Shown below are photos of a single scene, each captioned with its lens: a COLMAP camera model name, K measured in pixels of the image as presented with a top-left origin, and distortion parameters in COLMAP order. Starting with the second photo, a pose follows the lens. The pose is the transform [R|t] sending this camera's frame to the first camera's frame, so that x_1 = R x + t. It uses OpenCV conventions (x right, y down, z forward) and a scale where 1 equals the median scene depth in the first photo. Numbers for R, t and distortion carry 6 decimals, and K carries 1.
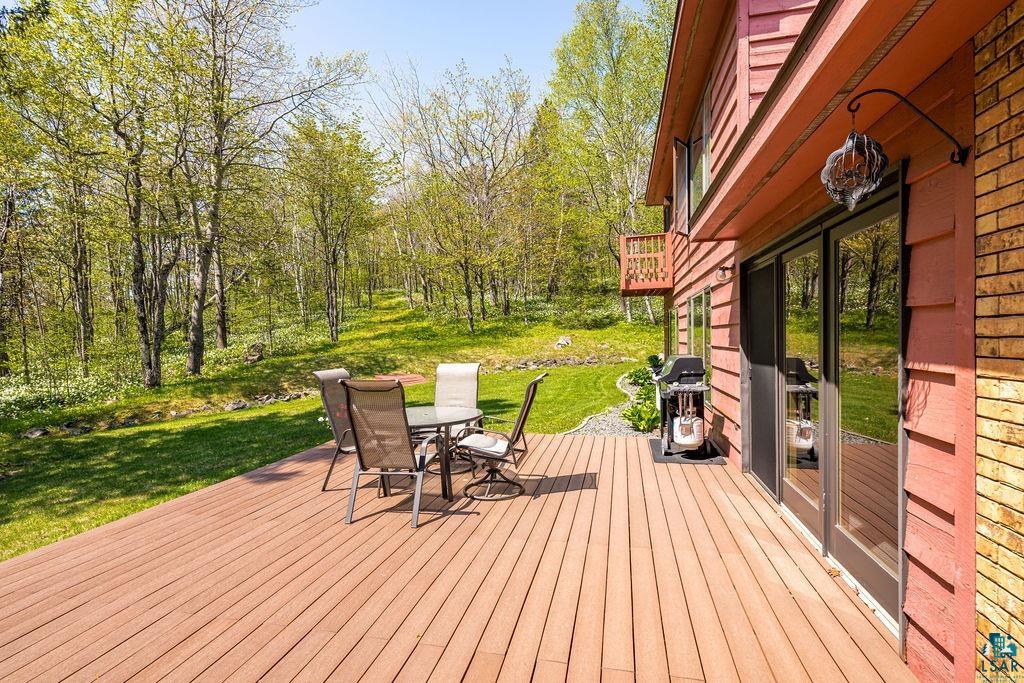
lens RADIAL K [[488.5, 0, 507.8], [0, 488.5, 344.8], [0, 0, 1]] dist [-0.016132, 0.006273]
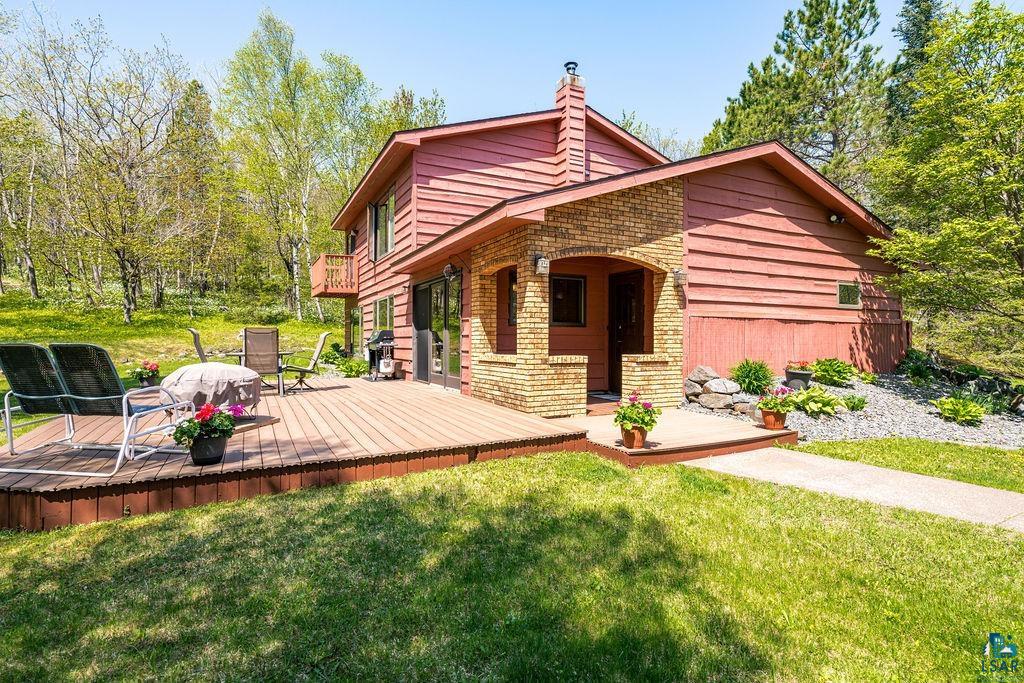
lens RADIAL K [[488.5, 0, 521.9], [0, 488.5, 343.4], [0, 0, 1]] dist [-0.016132, 0.006273]
pose [[0.740333, 0.009176, 0.672178, -0.160718], [0.001146, 0.999888, -0.014912, 0.032243], [-0.672240, 0.011810, 0.740239, -0.242150]]
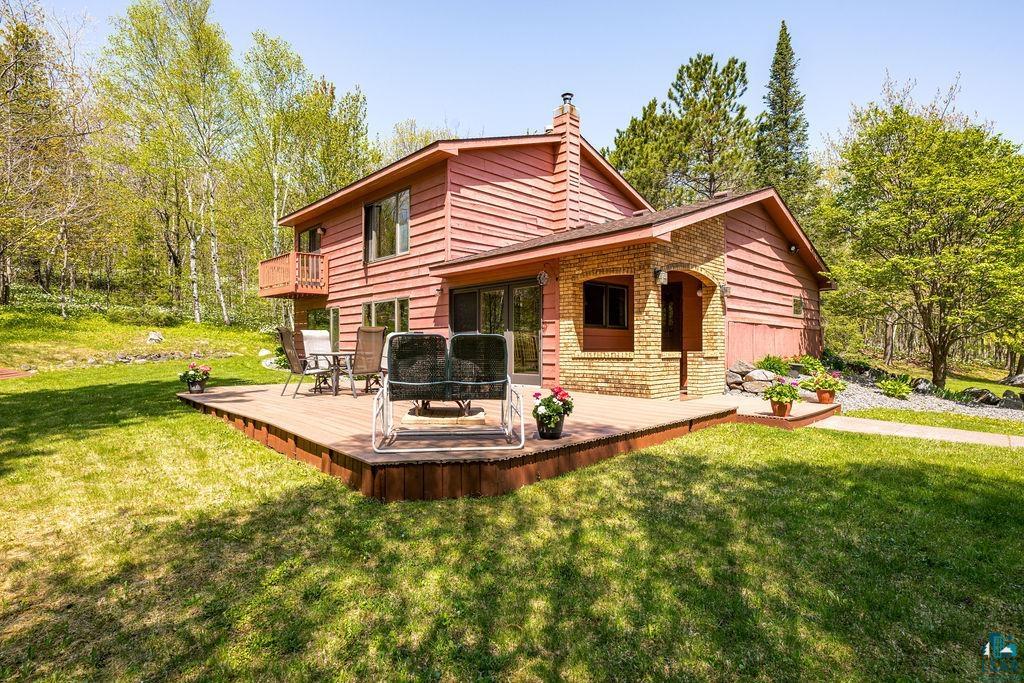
lens RADIAL K [[488.5, 0, 516.0], [0, 488.5, 347.0], [0, 0, 1]] dist [-0.016132, 0.006273]
pose [[0.518122, 0.011925, 0.855224, -0.331794], [0.009251, 0.999766, -0.019545, 0.038628], [-0.855257, 0.018038, 0.517891, -0.114387]]
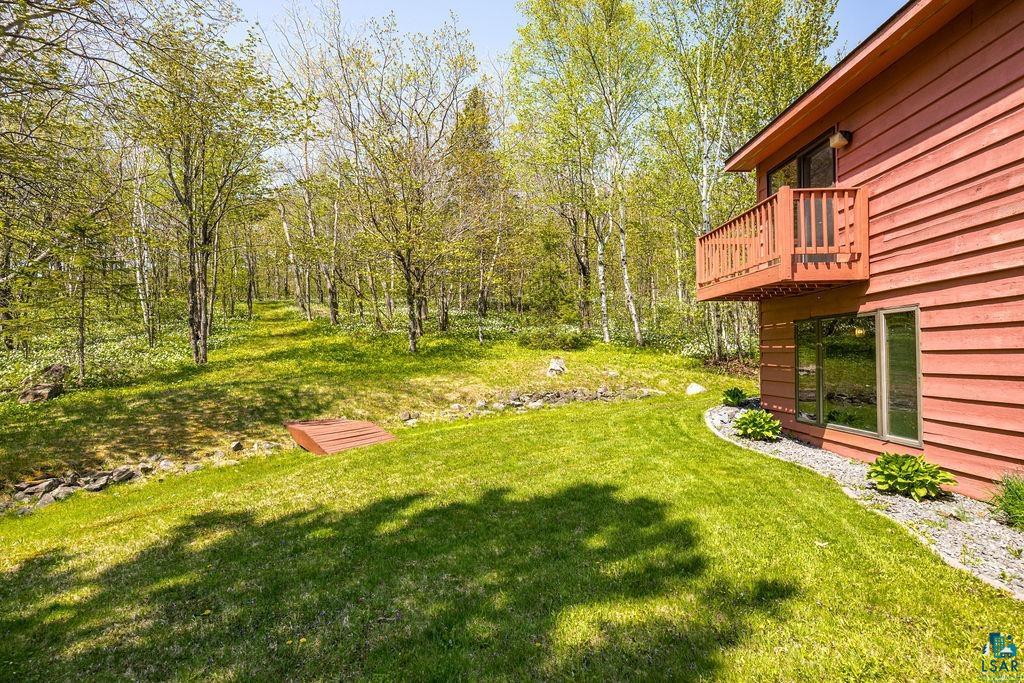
lens RADIAL K [[488.5, 0, 512.1], [0, 488.5, 341.2], [0, 0, 1]] dist [-0.016132, 0.006273]
pose [[0.969247, 0.019912, 0.245284, -0.125933], [-0.006985, 0.998546, -0.053461, -0.004438], [-0.245991, 0.050104, 0.967976, 0.301524]]
